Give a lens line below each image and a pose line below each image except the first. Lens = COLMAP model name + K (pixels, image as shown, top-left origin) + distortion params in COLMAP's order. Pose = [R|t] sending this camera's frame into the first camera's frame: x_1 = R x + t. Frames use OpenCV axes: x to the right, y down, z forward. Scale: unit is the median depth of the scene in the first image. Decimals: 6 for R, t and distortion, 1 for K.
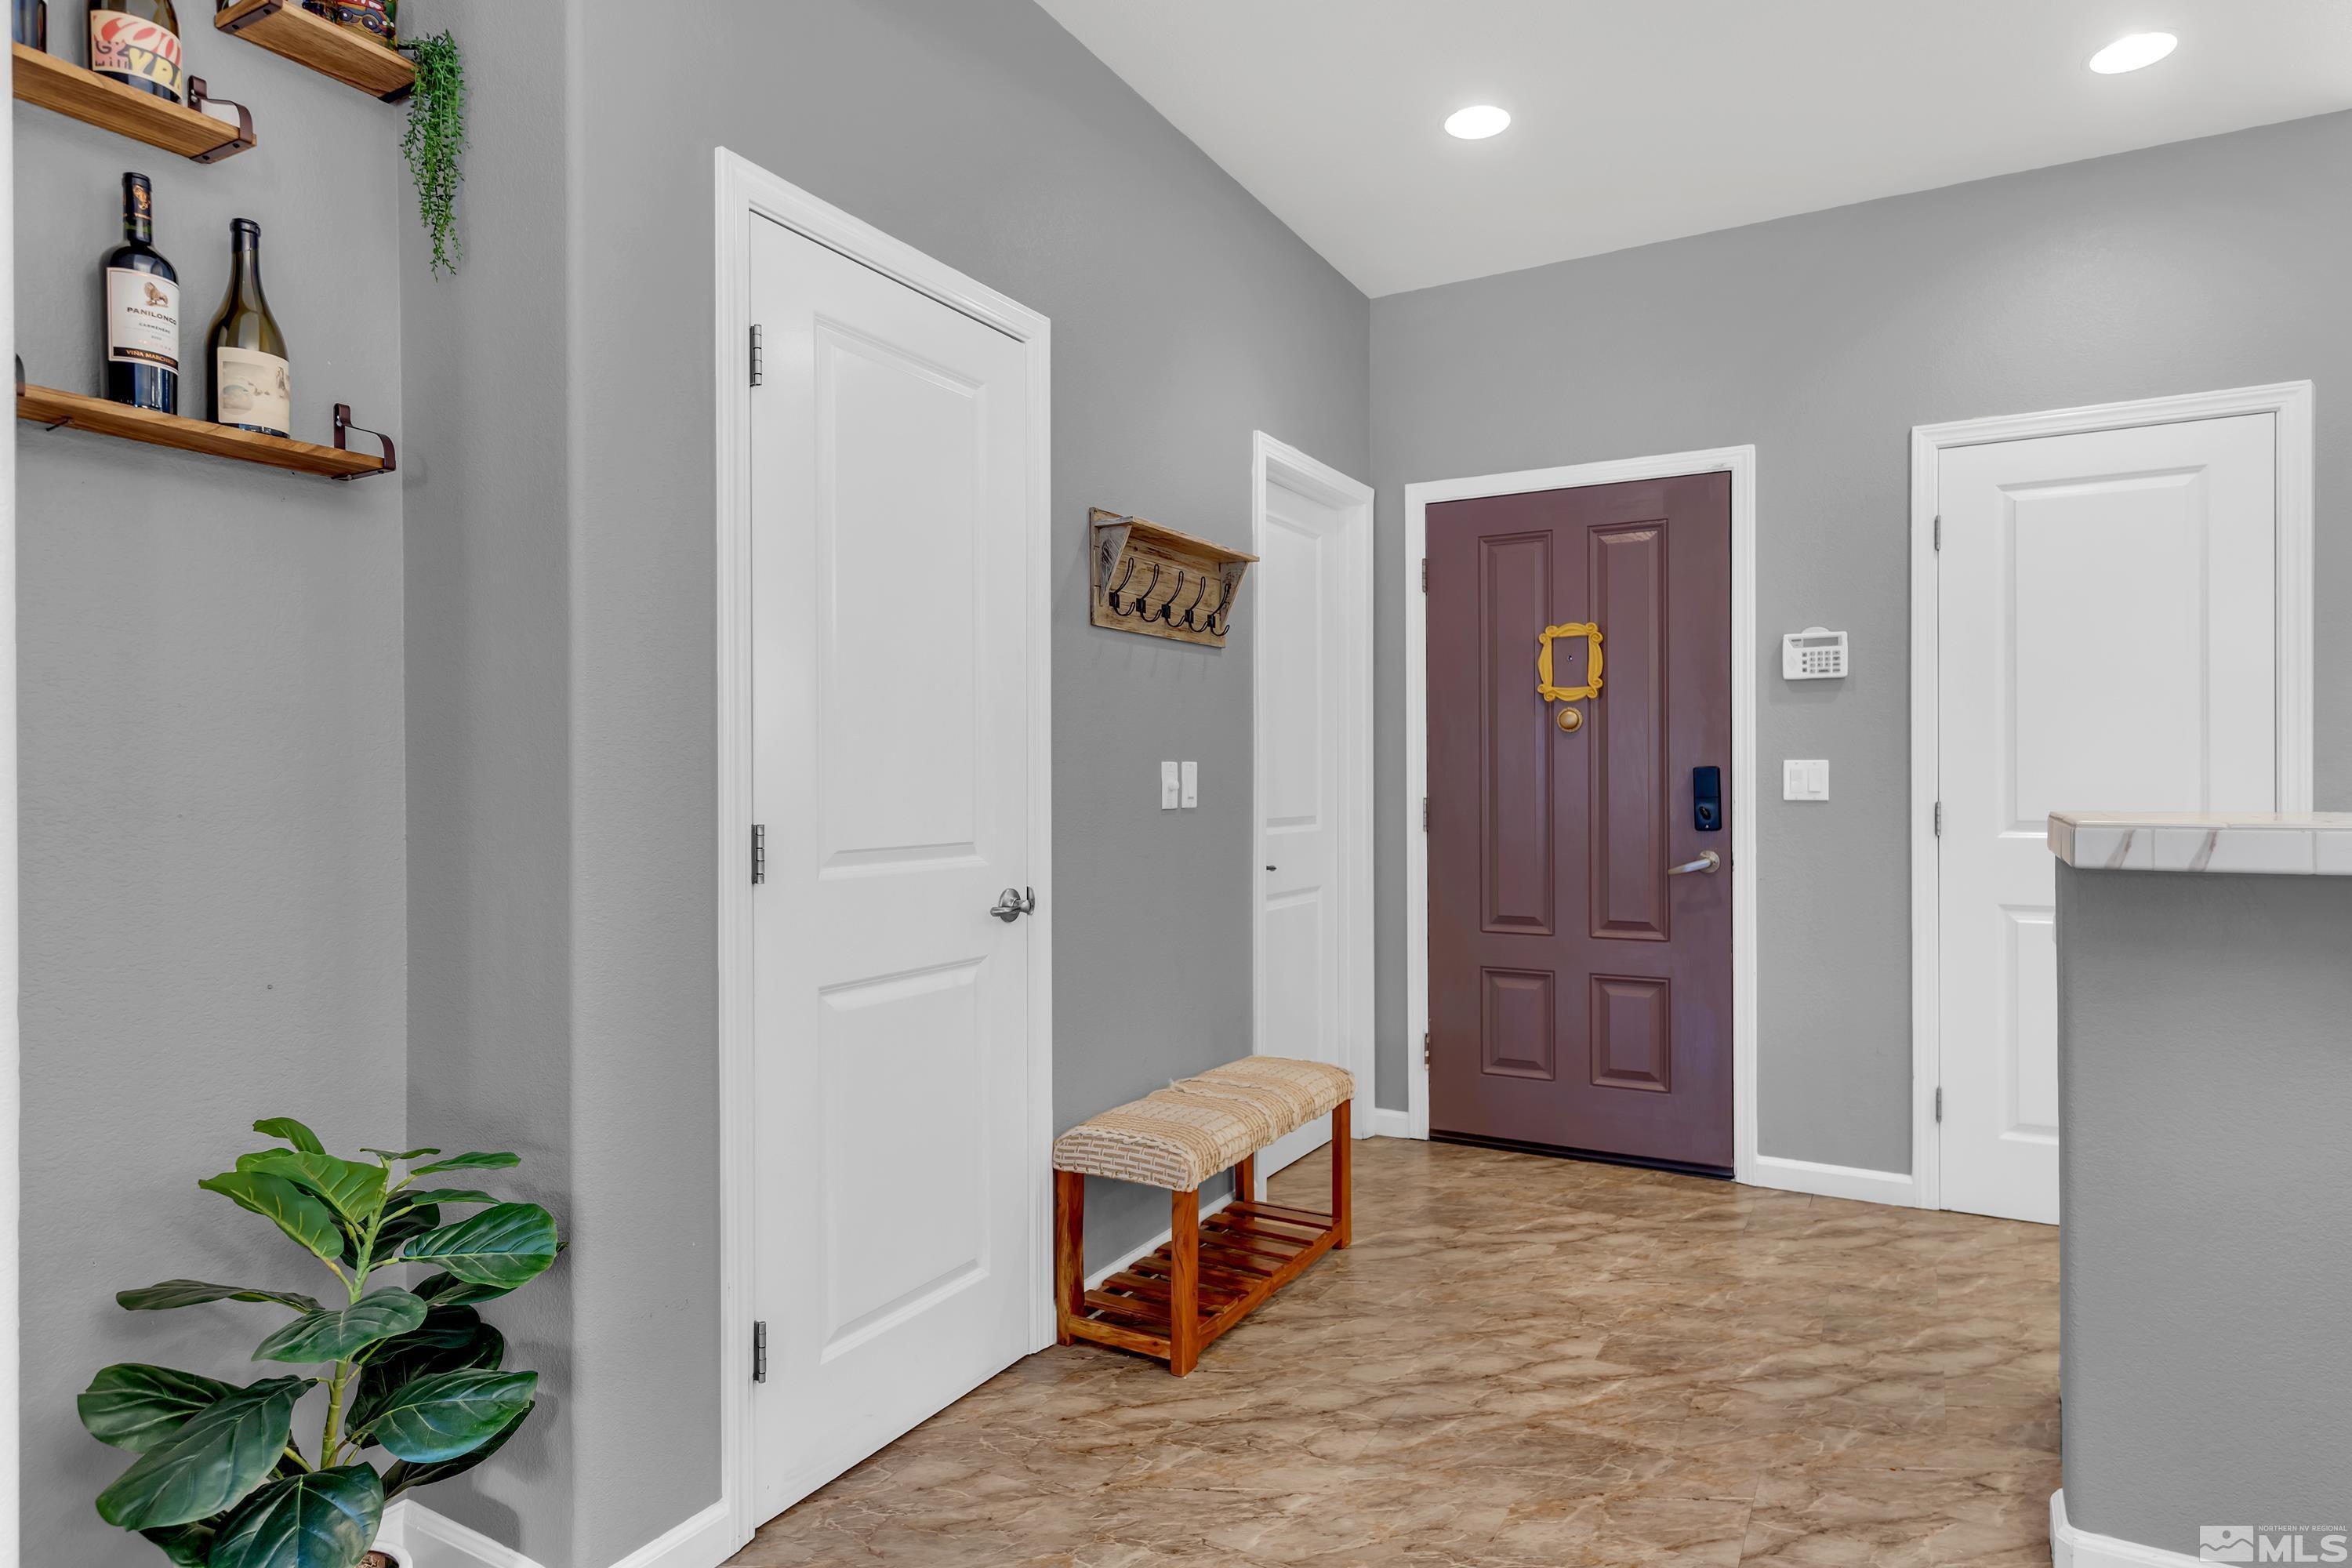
lens RADIAL K [[1316.7, 0, 1202.6], [0, 1316.7, 785.2], [0, 0, 1]] dist [0.003876, 0.000970]
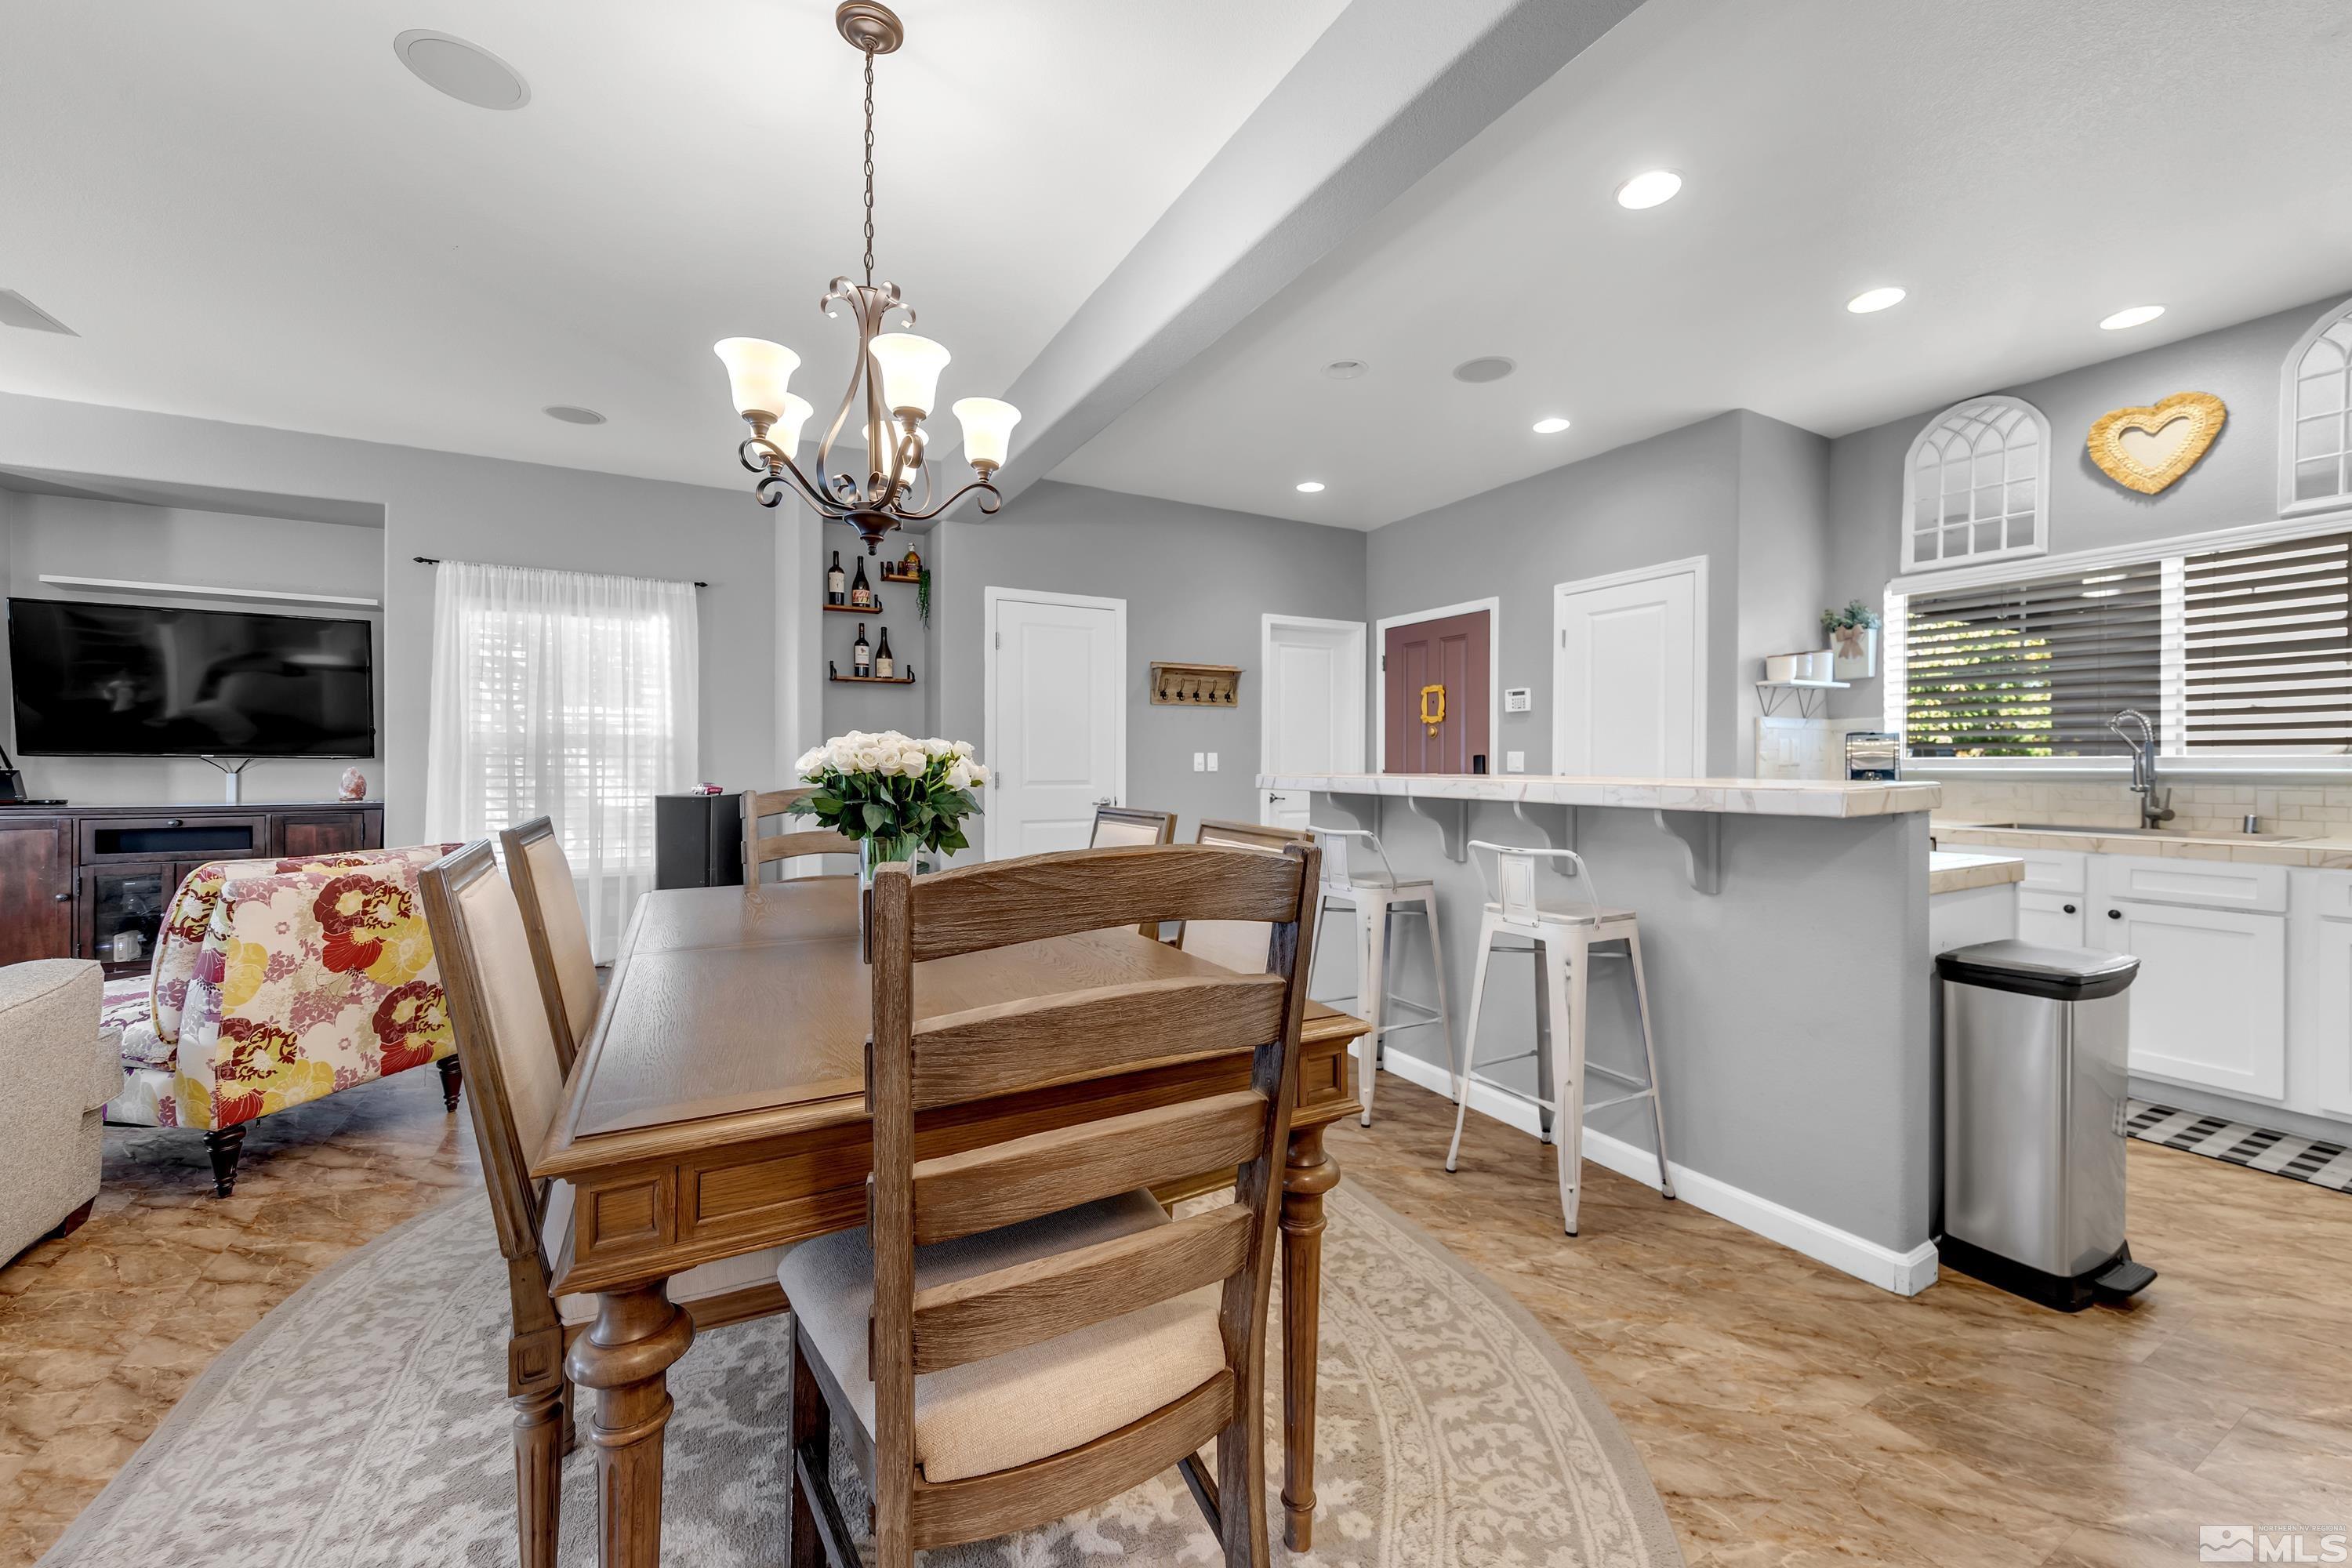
lens RADIAL K [[909.4, 0, 1195.3], [0, 909.4, 767.5], [0, 0, 1]] dist [0.002718, 0.000114]
pose [[0.849714, 0.008142, -0.527181, 0.819115], [-0.005755, 0.999964, 0.006167, -0.000899], [0.527212, -0.002207, 0.849731, -0.469829]]
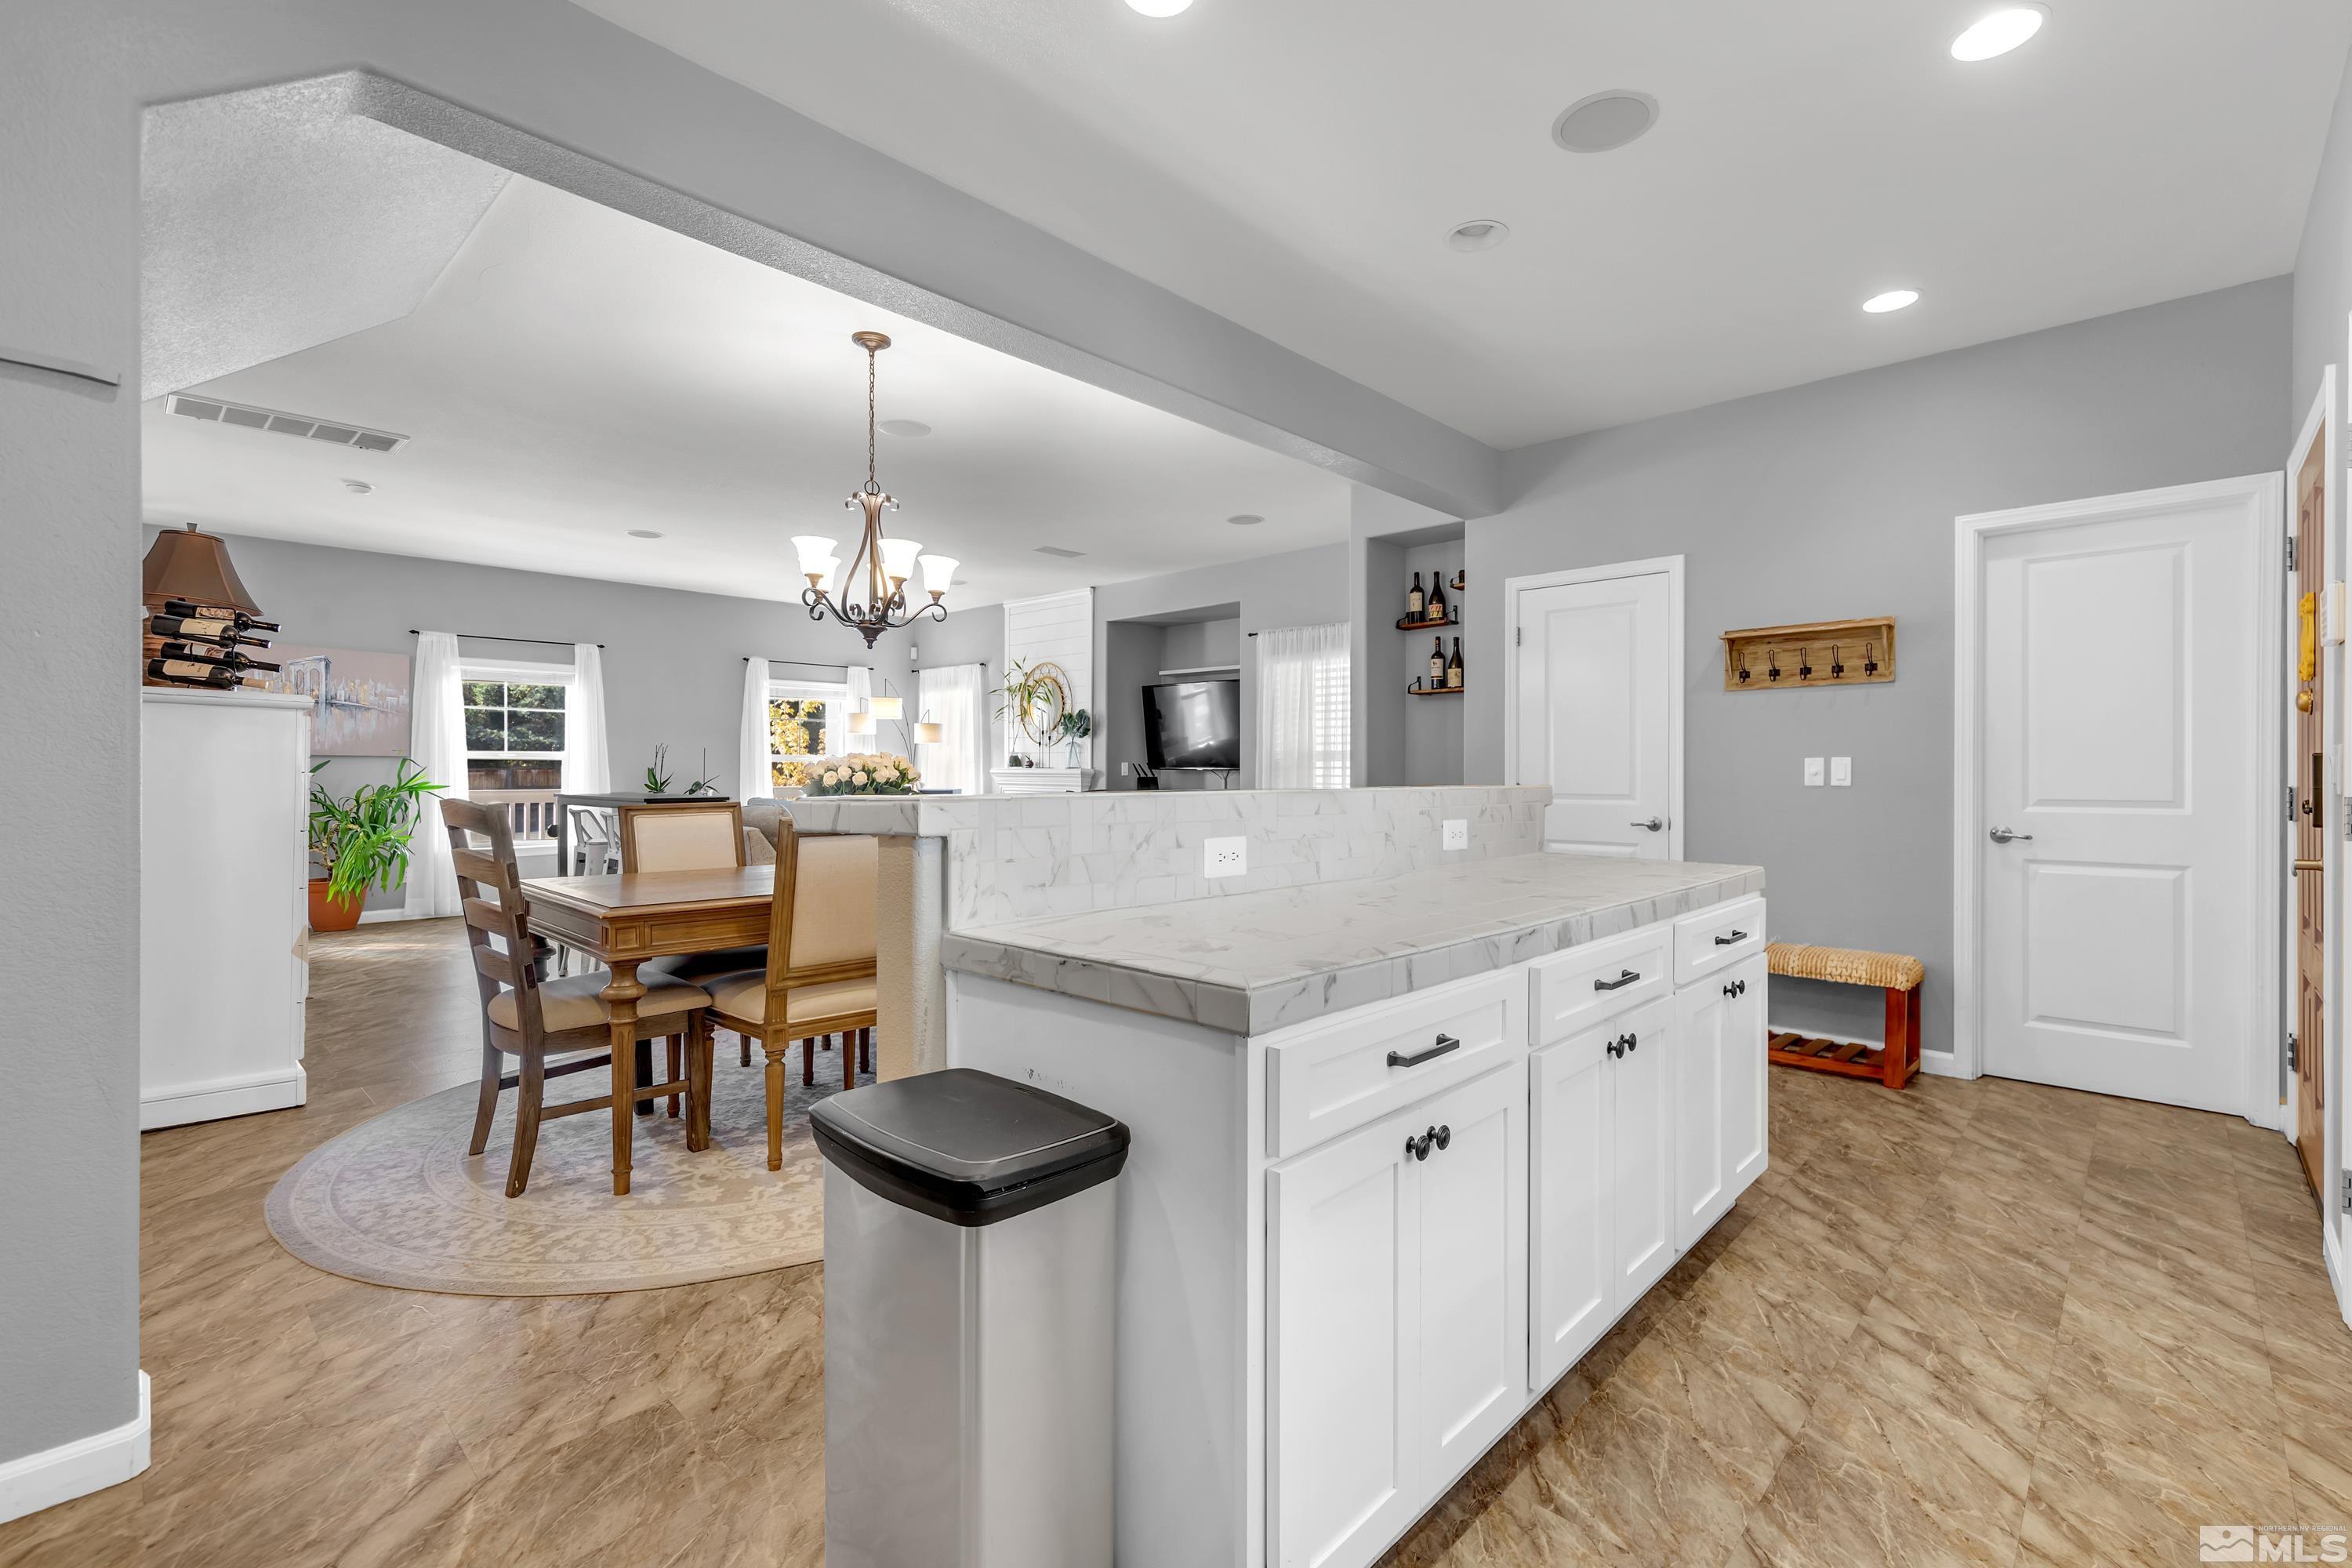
lens RADIAL K [[1033.1, 0, 1205.0], [0, 1033.1, 773.8], [0, 0, 1]] dist [0.003045, 0.000504]
pose [[-0.245834, 0.005199, -0.969298, 1.318861], [-0.002169, 0.999980, 0.005913, -0.003452], [0.969309, 0.003557, -0.245818, 0.508213]]
